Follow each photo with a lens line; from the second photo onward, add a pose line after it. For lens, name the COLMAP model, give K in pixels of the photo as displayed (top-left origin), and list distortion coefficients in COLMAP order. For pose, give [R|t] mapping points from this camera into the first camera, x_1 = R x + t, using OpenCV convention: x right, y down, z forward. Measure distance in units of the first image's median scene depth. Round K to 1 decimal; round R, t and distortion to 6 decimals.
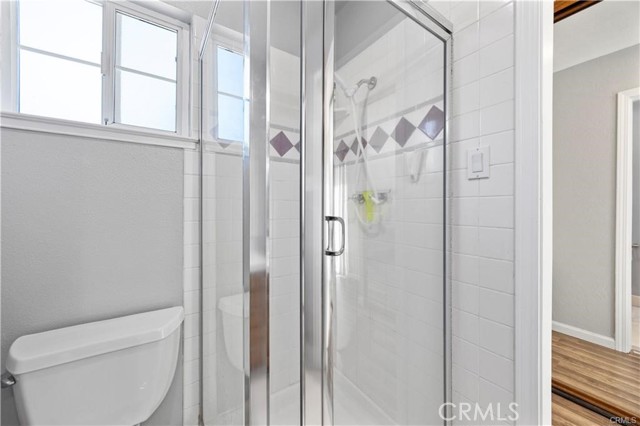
lens RADIAL K [[247.0, 0, 319.3], [0, 247.0, 209.1], [0, 0, 1]] dist [-0.013149, -0.000168]
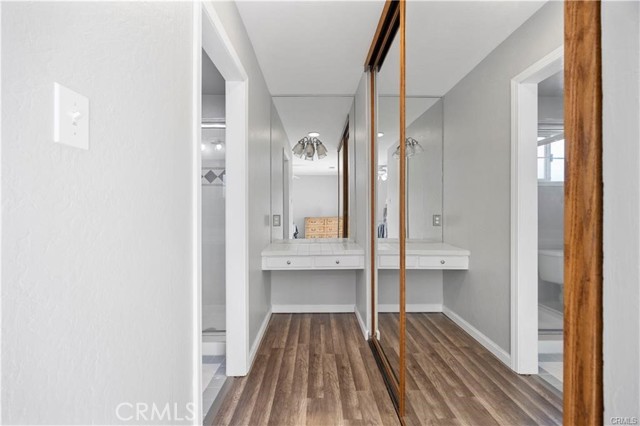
lens RADIAL K [[247.0, 0, 319.1], [0, 247.0, 214.4], [0, 0, 1]] dist [-0.013149, -0.000168]
pose [[0.849819, 0.005945, -0.527041, 1.226742], [-0.003313, 0.999977, 0.005938, 0.014873], [0.527064, -0.003300, 0.849819, -0.153412]]
